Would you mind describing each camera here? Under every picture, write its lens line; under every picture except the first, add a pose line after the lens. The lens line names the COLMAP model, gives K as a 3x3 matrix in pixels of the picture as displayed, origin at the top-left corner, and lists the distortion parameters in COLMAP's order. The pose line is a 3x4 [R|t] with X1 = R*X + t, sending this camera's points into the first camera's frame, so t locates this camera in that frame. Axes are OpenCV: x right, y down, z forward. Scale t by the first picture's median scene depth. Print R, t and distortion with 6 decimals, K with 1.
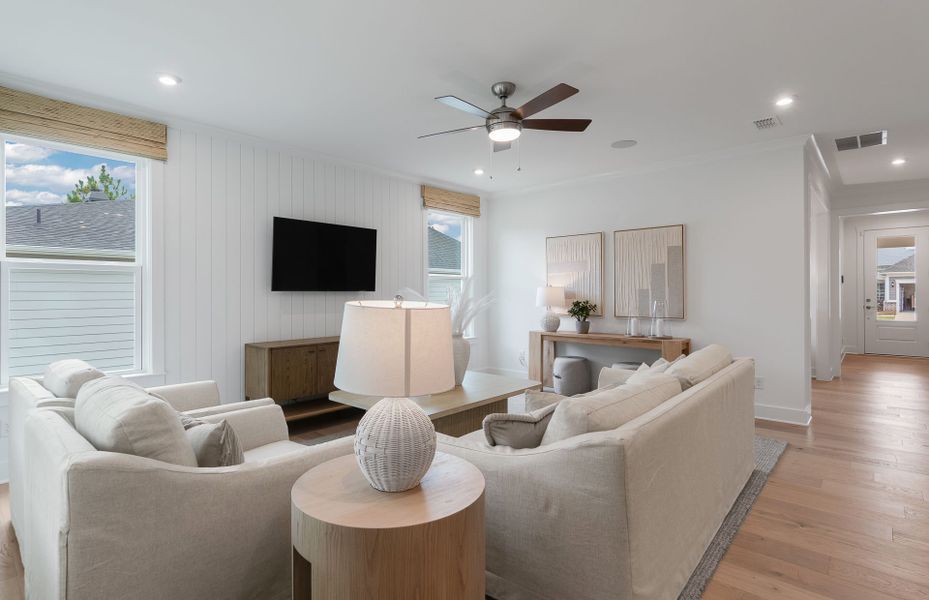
lens RADIAL K [[465.7, 0, 453.0], [0, 465.7, 290.9], [0, 0, 1]] dist [-0.003925, 0.000052]
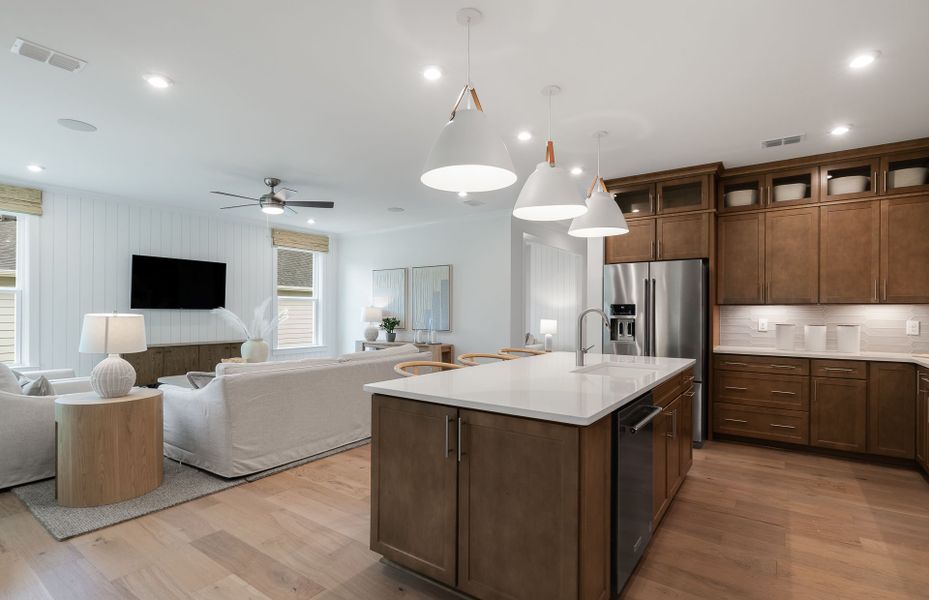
lens RADIAL K [[452.7, 0, 458.0], [0, 452.7, 311.8], [0, 0, 1]] dist [0.001047, -0.000130]
pose [[0.993510, 0.007788, 0.113481, 0.335110], [-0.008209, 0.999961, 0.003241, -0.002219], [-0.113451, -0.004151, 0.993535, -0.352714]]
